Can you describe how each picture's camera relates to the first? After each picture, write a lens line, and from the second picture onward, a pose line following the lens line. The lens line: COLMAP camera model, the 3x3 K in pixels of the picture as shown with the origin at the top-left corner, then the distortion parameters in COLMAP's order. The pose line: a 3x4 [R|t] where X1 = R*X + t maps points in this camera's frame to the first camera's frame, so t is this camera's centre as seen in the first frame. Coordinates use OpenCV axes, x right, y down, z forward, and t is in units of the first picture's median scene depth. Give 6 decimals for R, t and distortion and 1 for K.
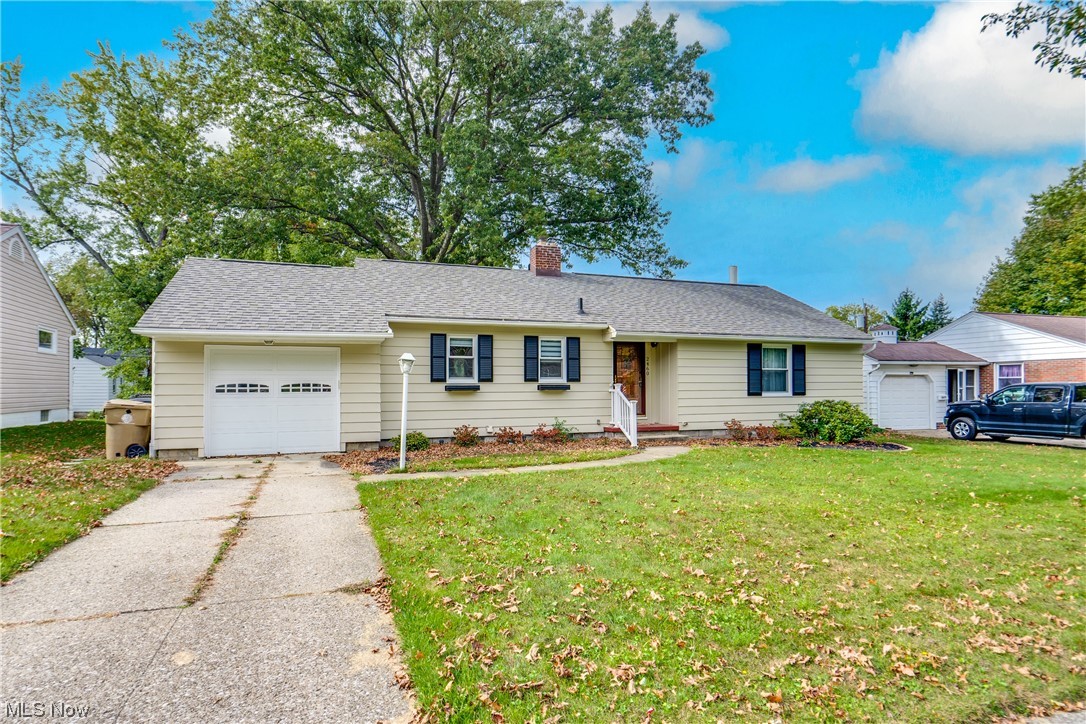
lens RADIAL K [[489.6, 0, 546.1], [0, 489.6, 367.1], [0, 0, 1]] dist [-0.001894, 0.000177]
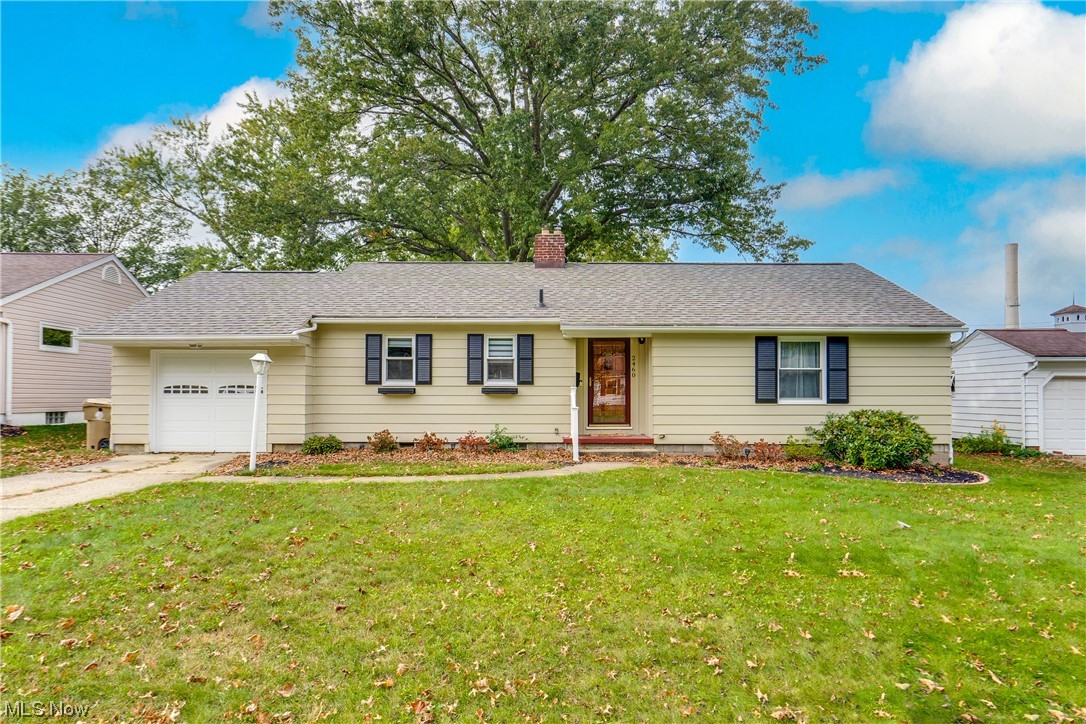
lens RADIAL K [[513.8, 0, 560.6], [0, 513.8, 365.2], [0, 0, 1]] dist [-0.007946, 0.000637]
pose [[0.955684, -0.008529, -0.294272, 0.390775], [0.006165, 0.999941, -0.008958, 0.004074], [0.294331, 0.006747, 0.955680, 0.133786]]
